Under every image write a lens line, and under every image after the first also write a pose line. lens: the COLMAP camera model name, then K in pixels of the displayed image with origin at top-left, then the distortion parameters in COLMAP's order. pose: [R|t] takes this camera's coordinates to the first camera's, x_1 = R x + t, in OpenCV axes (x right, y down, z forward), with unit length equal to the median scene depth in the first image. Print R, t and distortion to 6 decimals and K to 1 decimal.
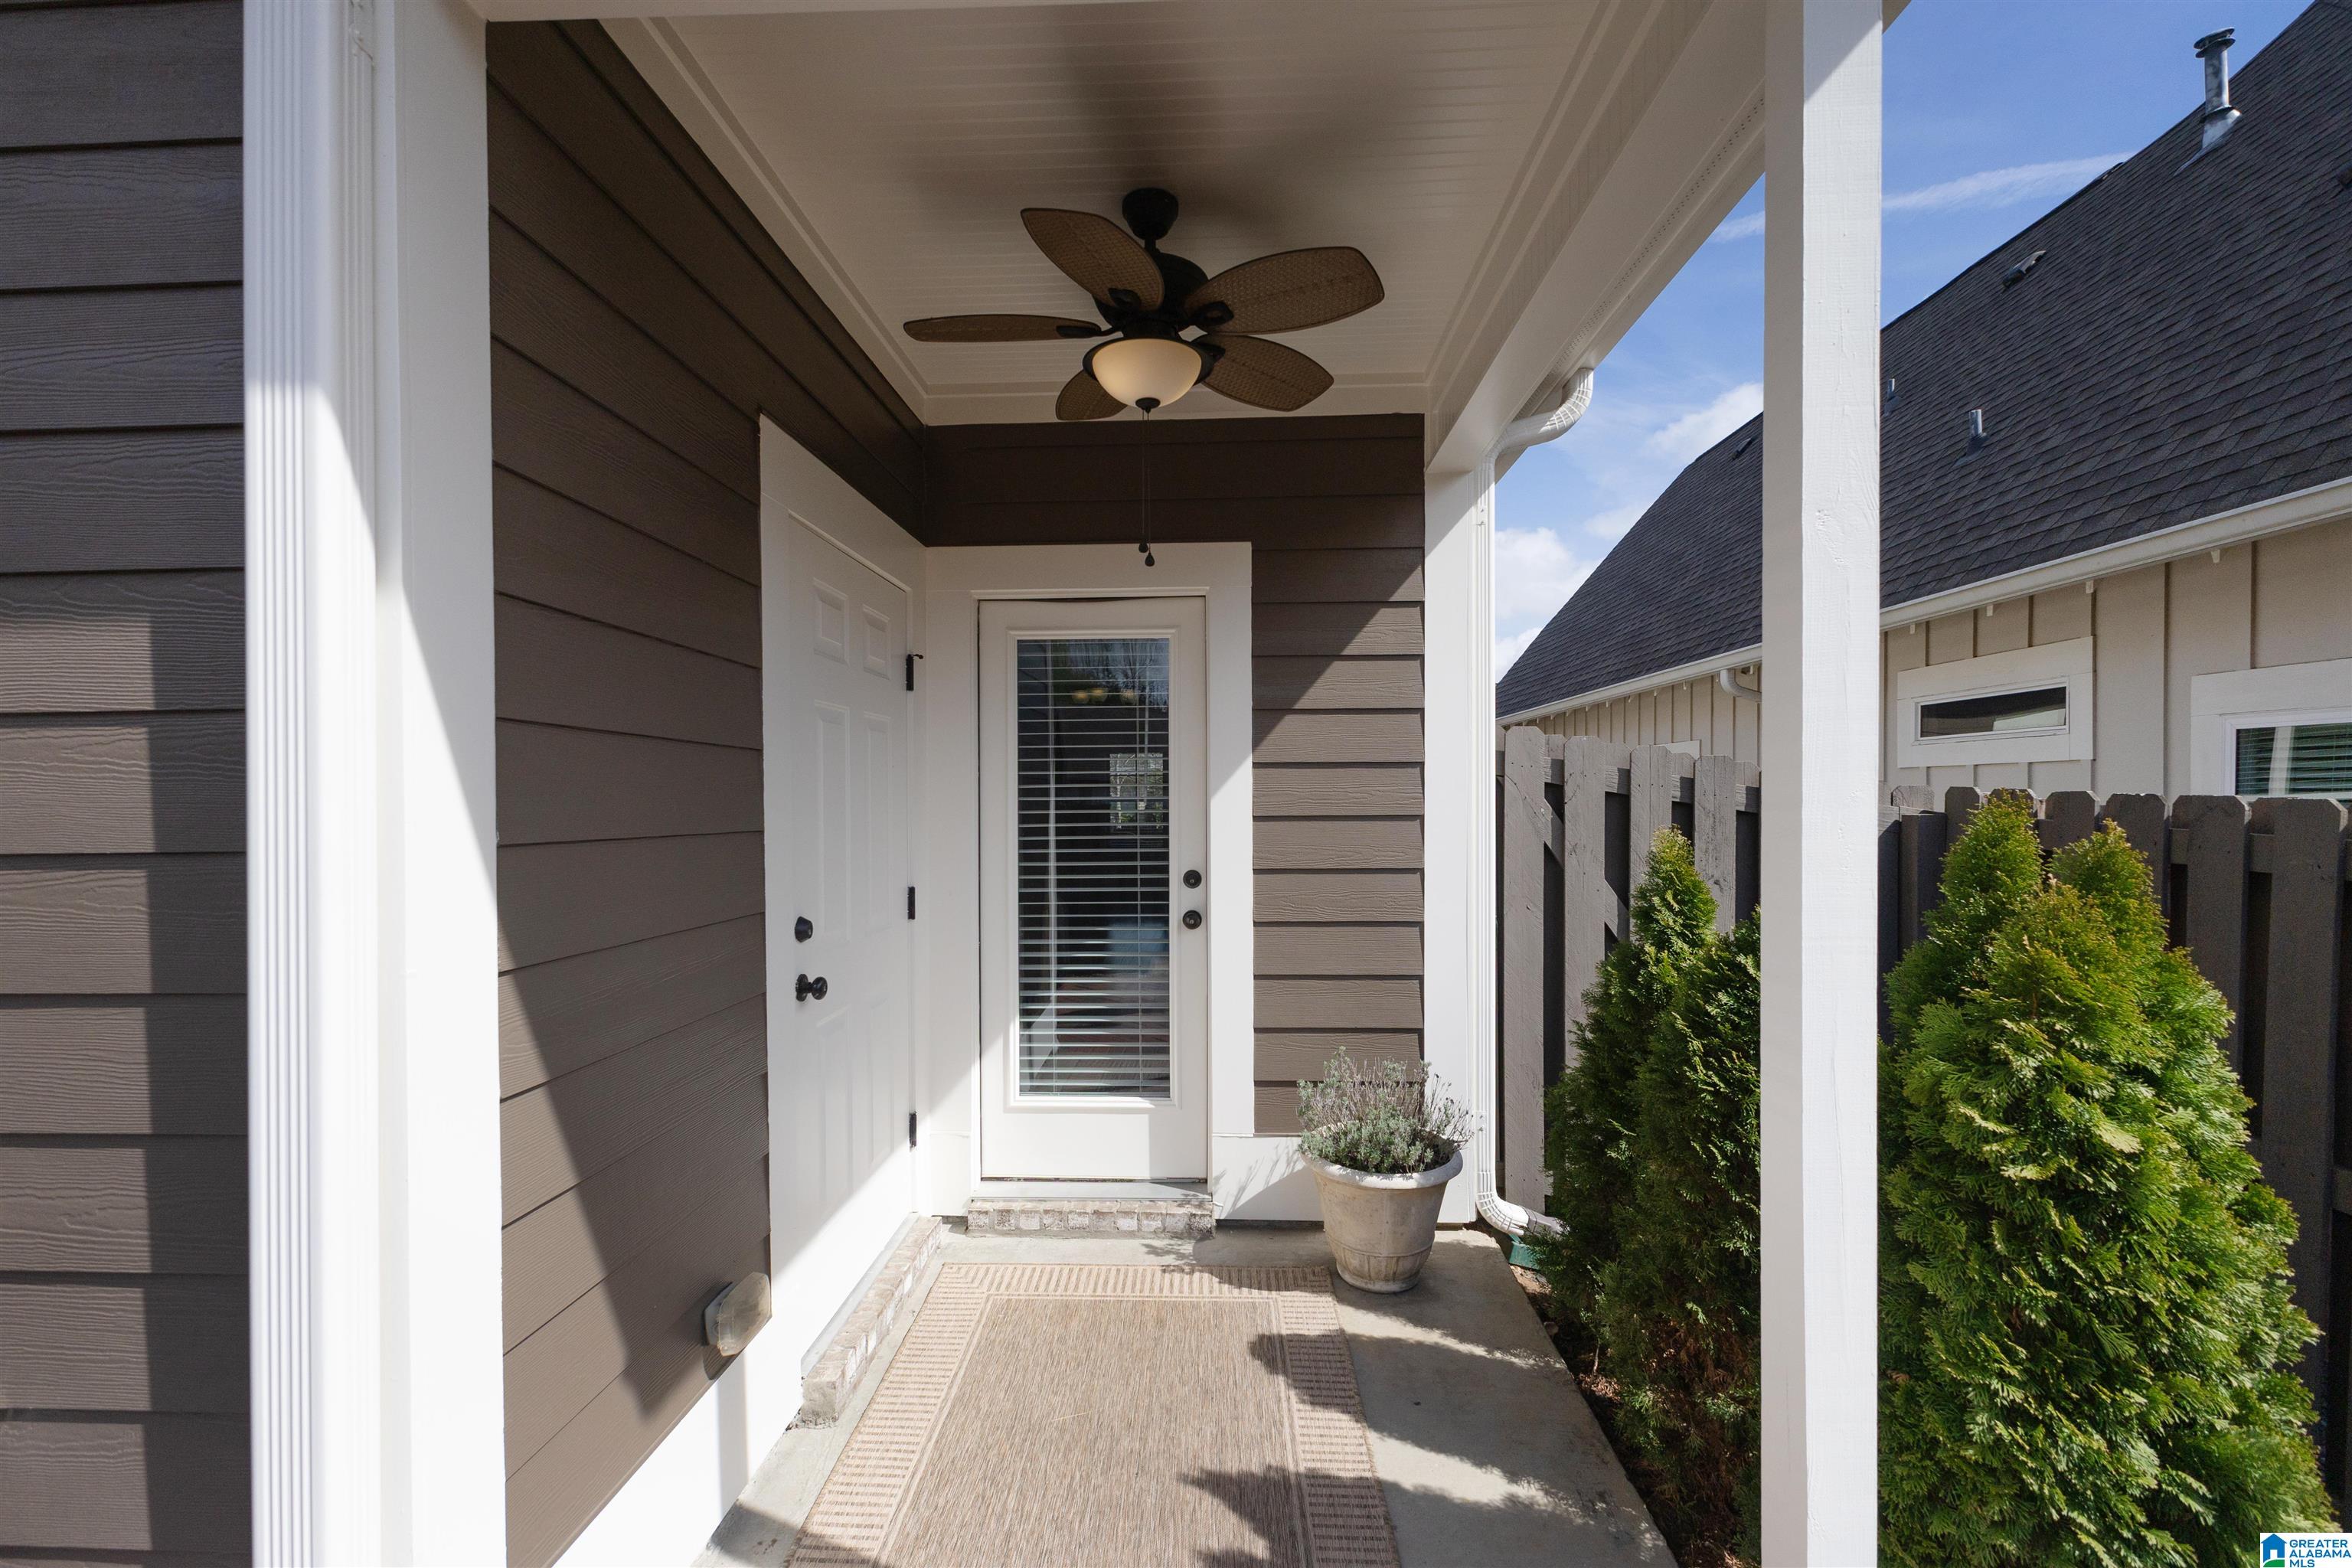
lens RADIAL K [[1008.6, 0, 1176.0], [0, 1008.6, 784.0], [0, 0, 1]] dist [0.001629, 0.000335]
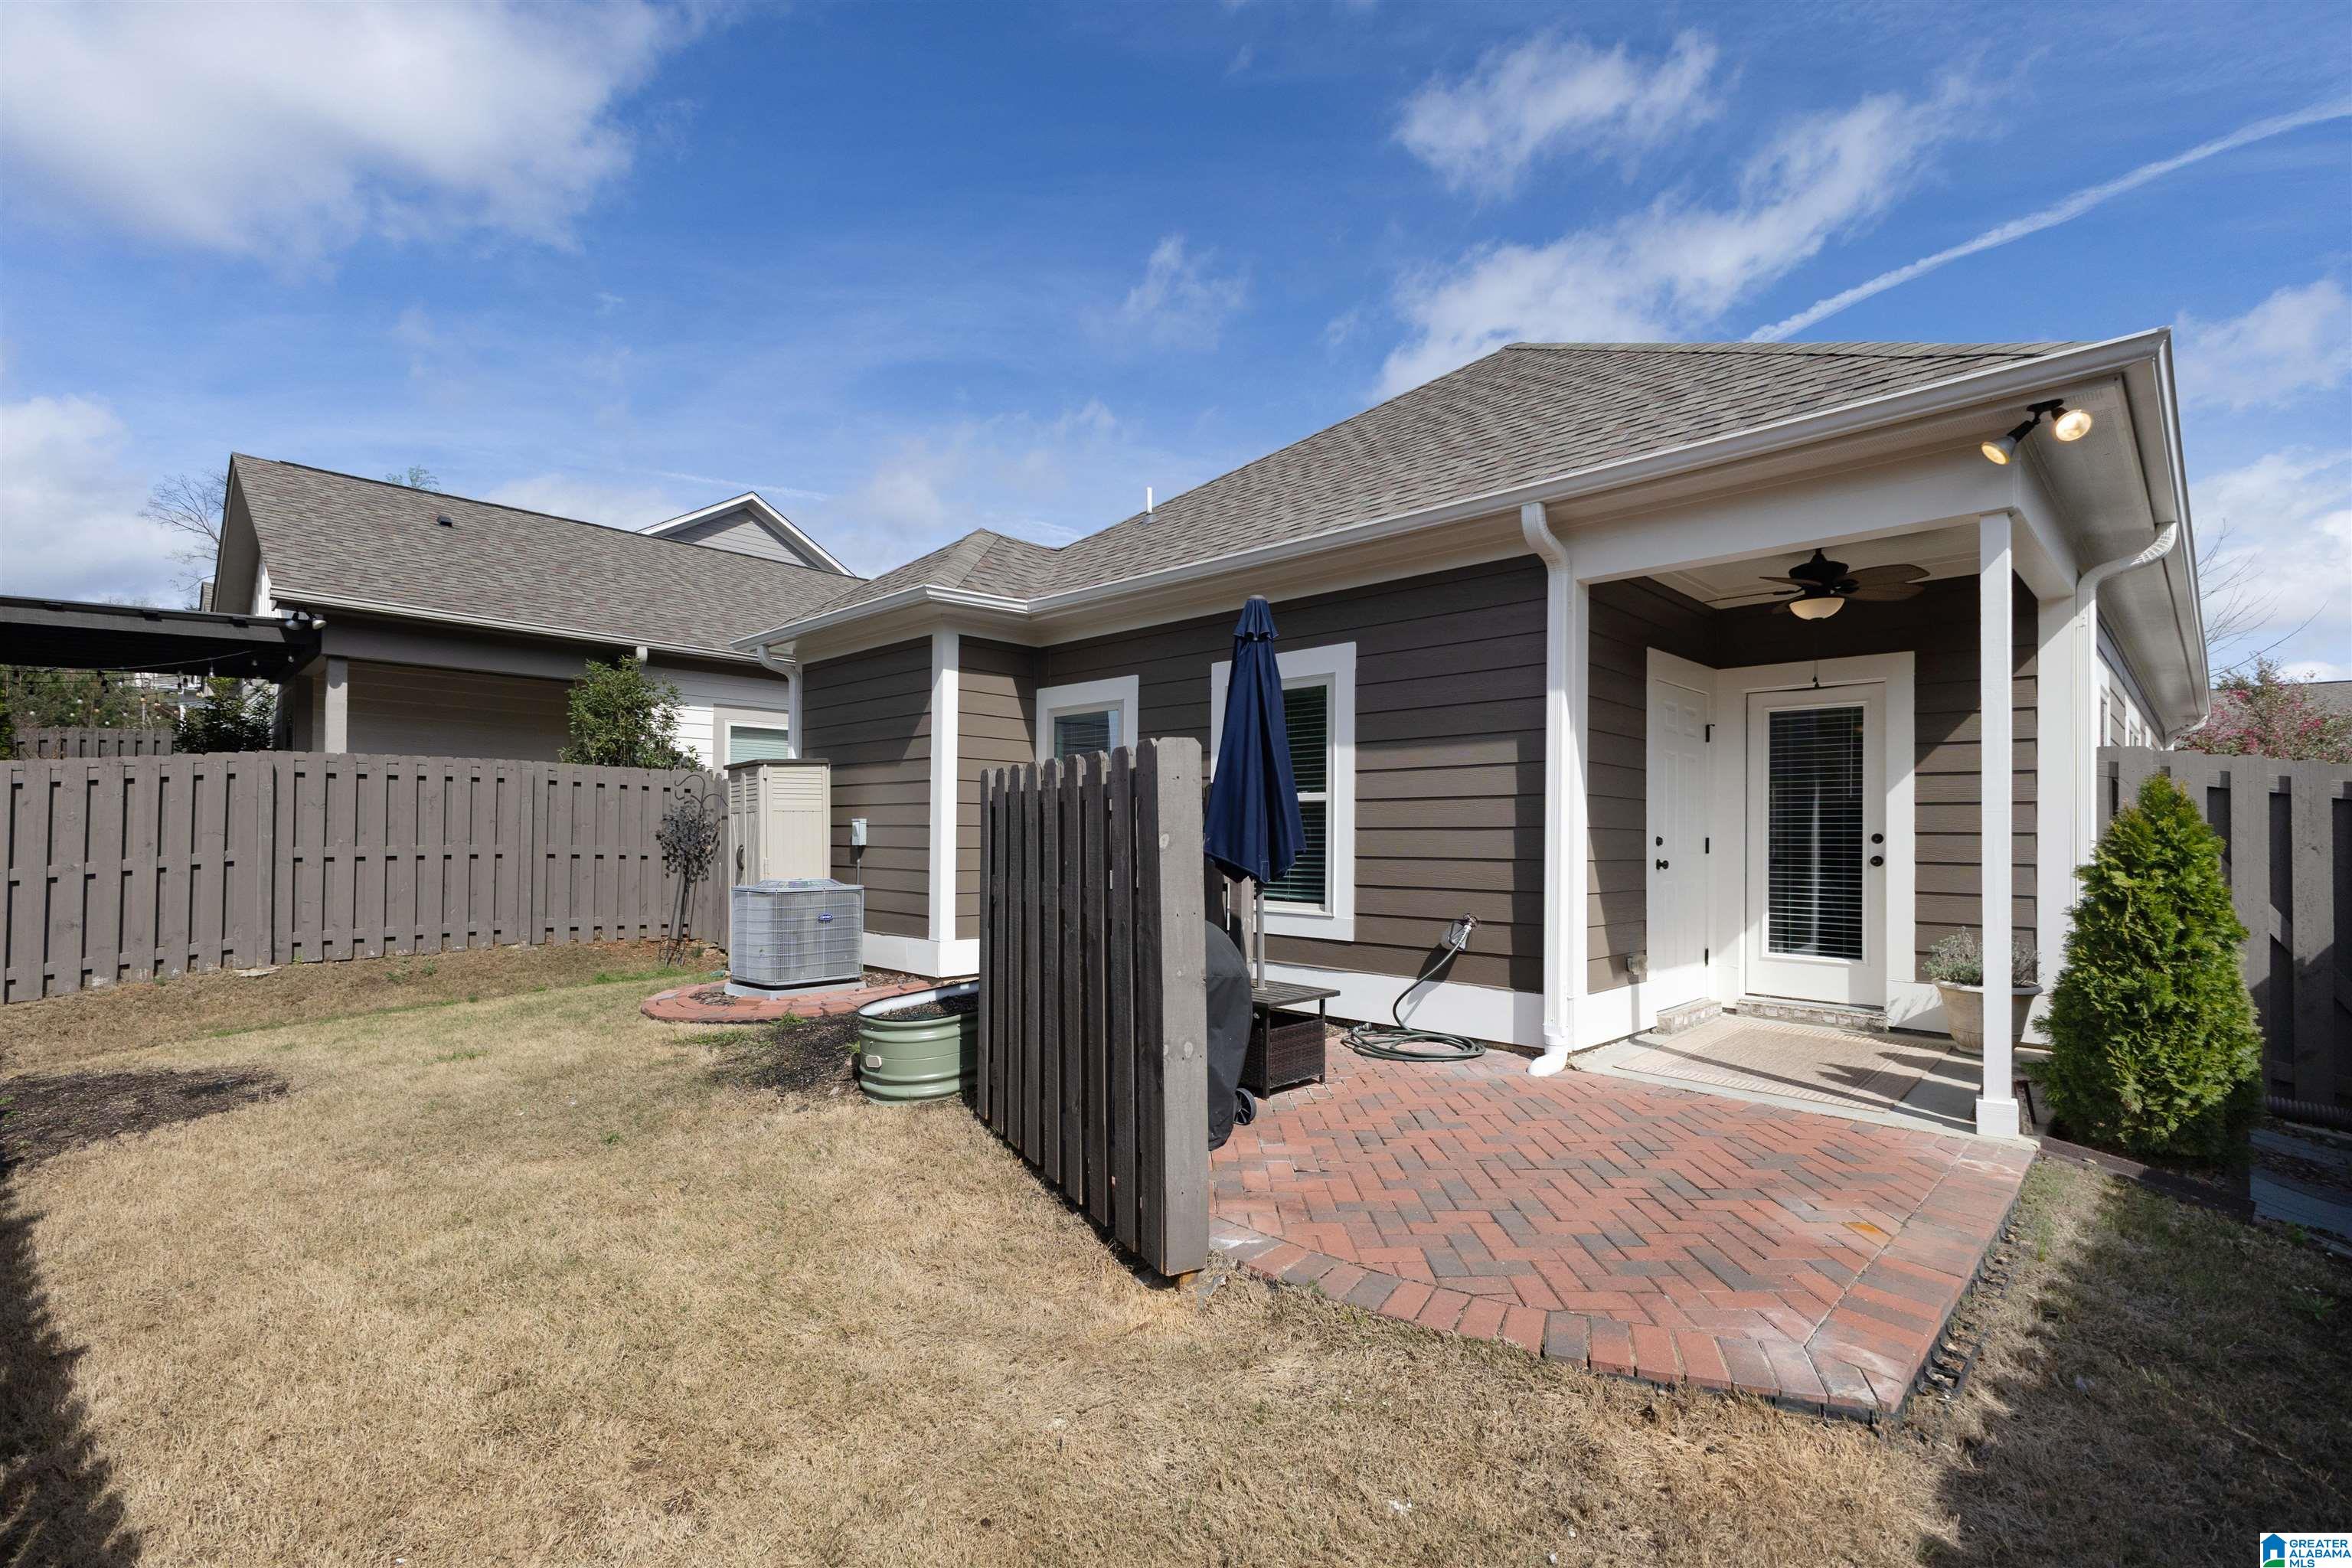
lens RADIAL K [[1045.5, 0, 1166.3], [0, 1045.5, 833.9], [0, 0, 1]] dist [0.001821, 0.000272]
pose [[0.740924, 0.013188, -0.671459, 0.340685], [-0.007078, 0.999905, 0.011829, 0.074467], [0.671551, -0.004012, 0.740947, -1.278337]]
